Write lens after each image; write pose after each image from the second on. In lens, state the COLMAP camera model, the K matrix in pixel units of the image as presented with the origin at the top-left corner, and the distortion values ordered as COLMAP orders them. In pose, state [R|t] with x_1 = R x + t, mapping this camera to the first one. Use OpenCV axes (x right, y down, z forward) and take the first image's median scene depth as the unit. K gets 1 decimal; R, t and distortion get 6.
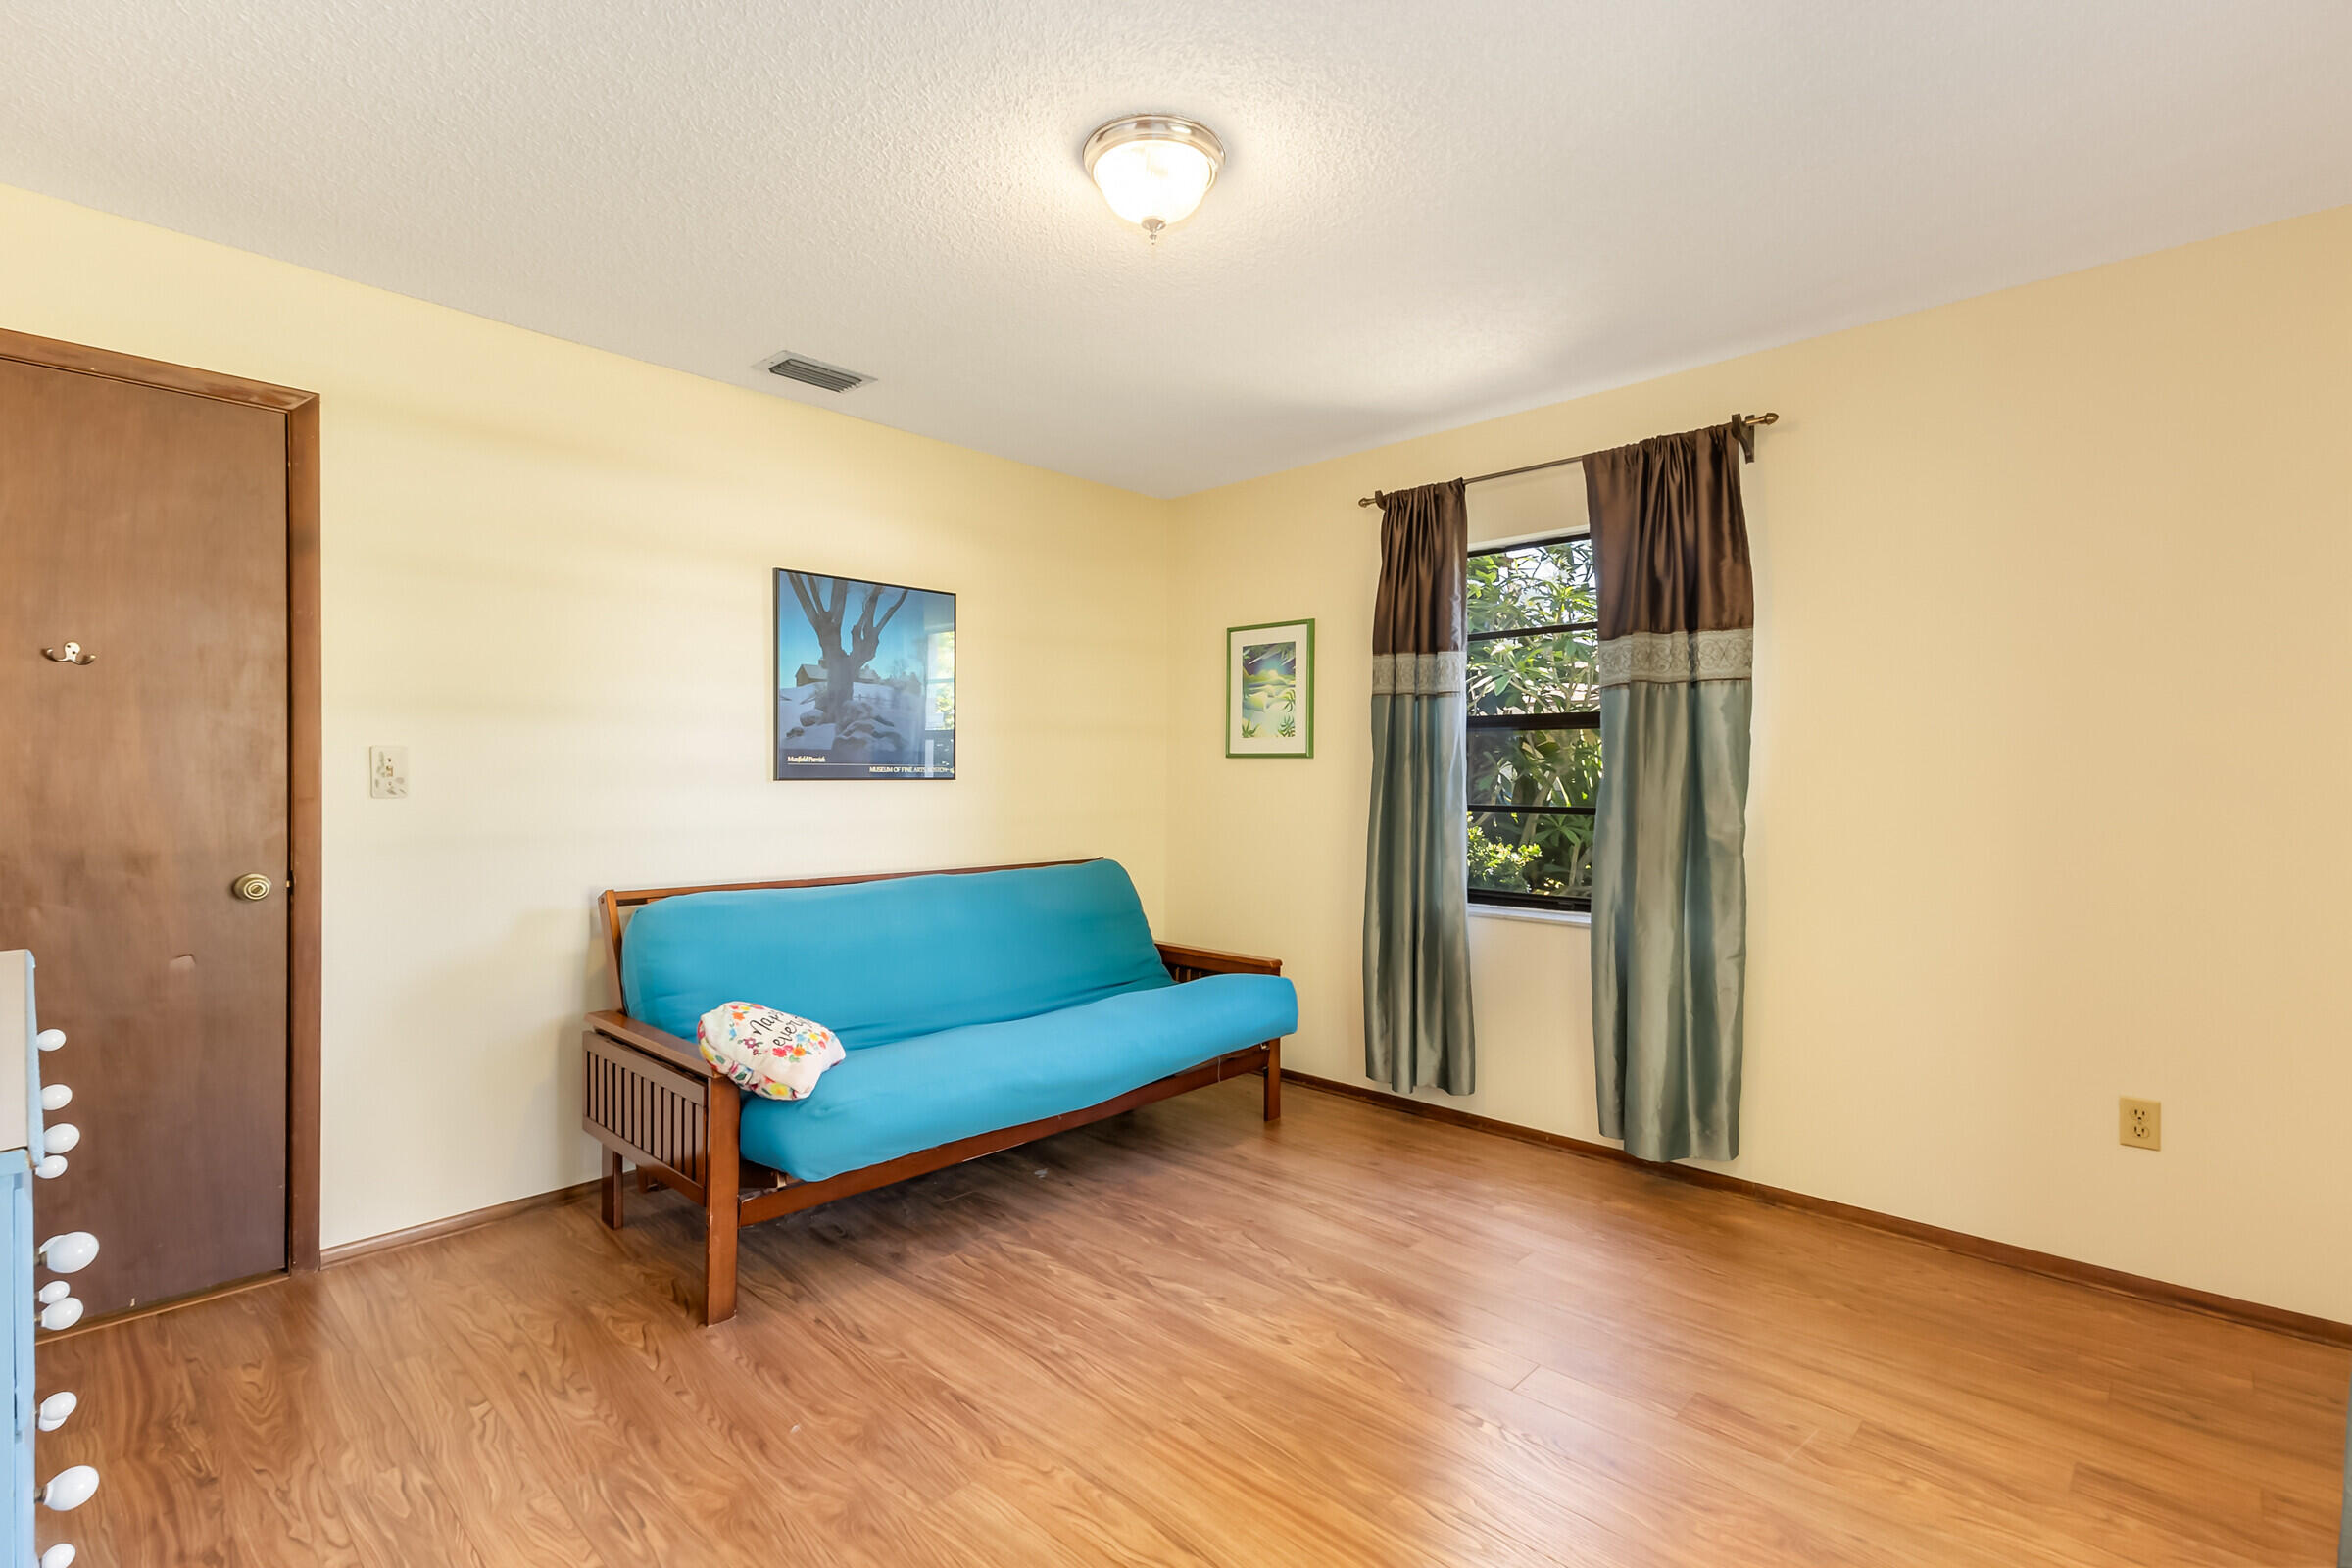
lens RADIAL K [[1084.7, 0, 1179.8], [0, 1084.7, 785.3], [0, 0, 1]] dist [0.020425, -0.000082]
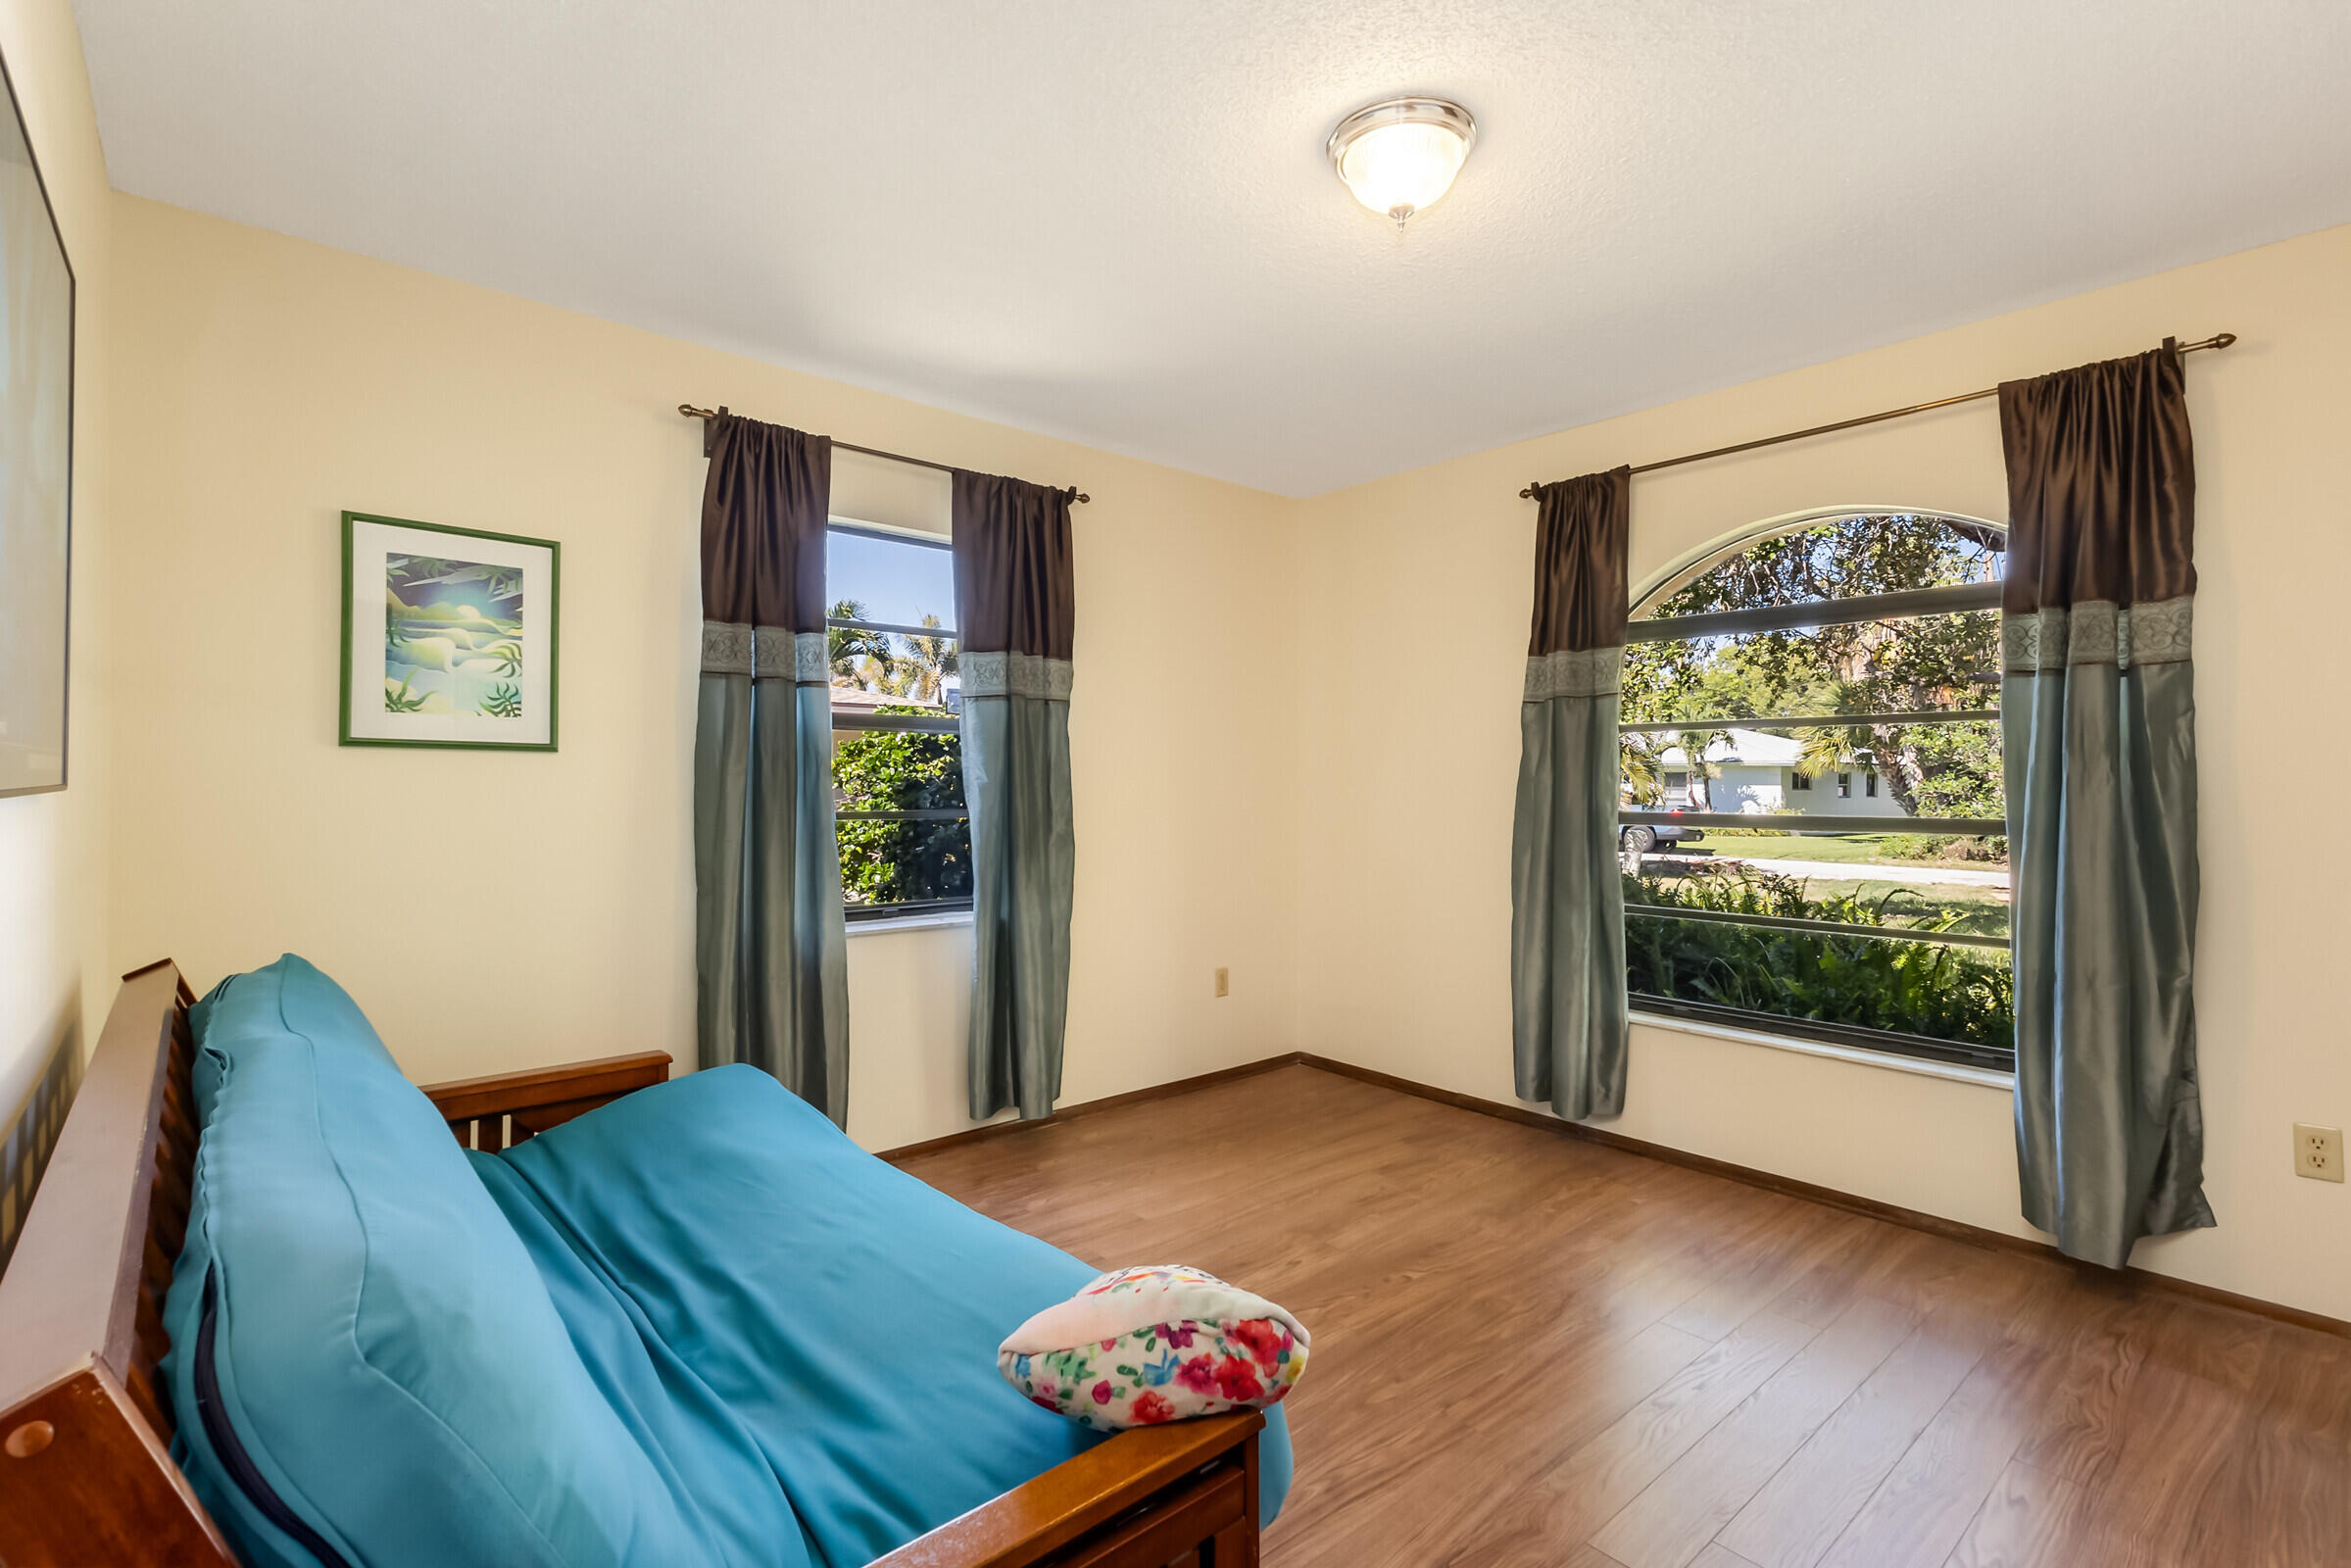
lens RADIAL K [[1084.3, 0, 1165.5], [0, 1084.3, 788.8], [0, 0, 1]] dist [0.020425, -0.000082]
pose [[0.095810, -0.003085, 0.995395, -0.502919], [0.008608, 0.999960, 0.002271, -0.000577], [-0.995362, 0.008351, 0.095833, 0.560999]]
